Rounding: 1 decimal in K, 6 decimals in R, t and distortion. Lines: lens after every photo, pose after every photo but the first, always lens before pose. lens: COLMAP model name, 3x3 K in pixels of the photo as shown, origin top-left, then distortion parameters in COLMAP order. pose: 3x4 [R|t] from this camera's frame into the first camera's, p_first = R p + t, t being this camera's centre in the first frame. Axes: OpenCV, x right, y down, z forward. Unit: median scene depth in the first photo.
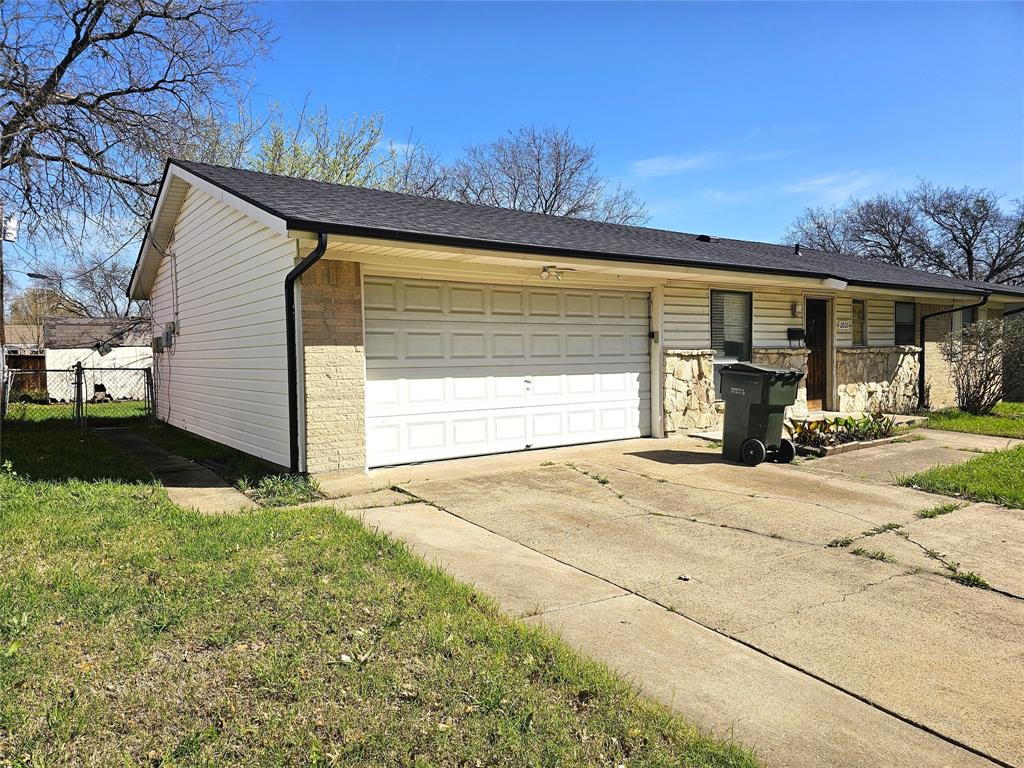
lens RADIAL K [[703.0, 0, 511.4], [0, 703.0, 383.5], [0, 0, 1]] dist [0.000791, 0.000117]
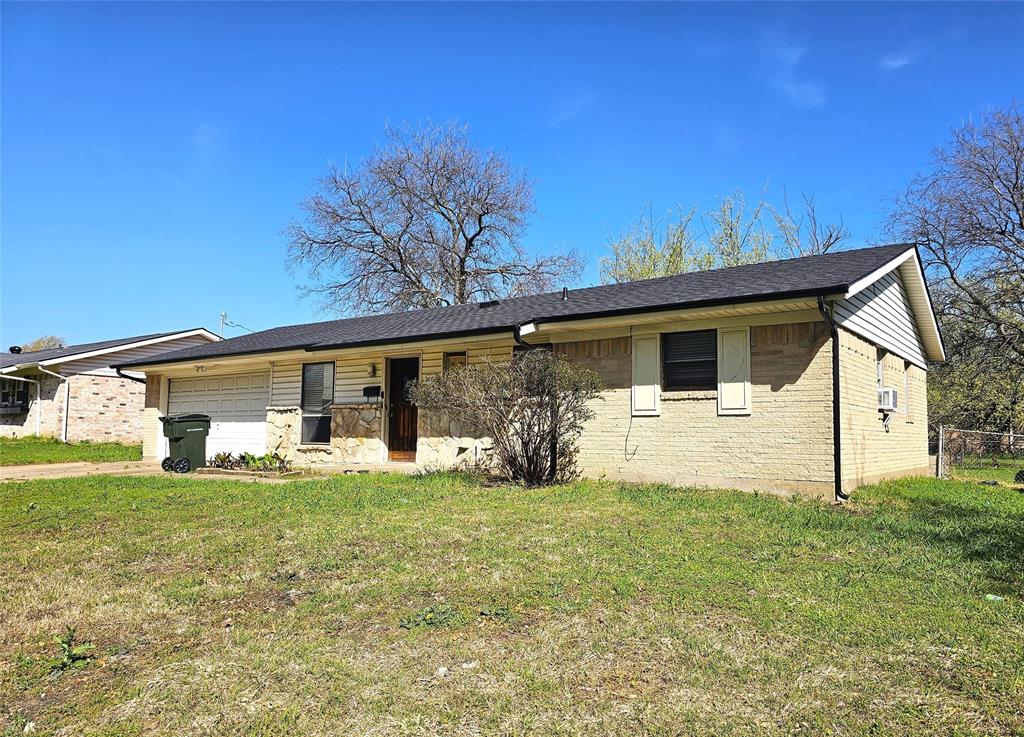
lens RADIAL K [[768.5, 0, 512.2], [0, 768.5, 369.7], [0, 0, 1]] dist [0.001714, 0.000082]
pose [[0.323680, -0.064140, -0.943990, 1.695257], [-0.045907, 0.995460, -0.083378, -0.010448], [0.945052, 0.070324, 0.319266, 0.814287]]
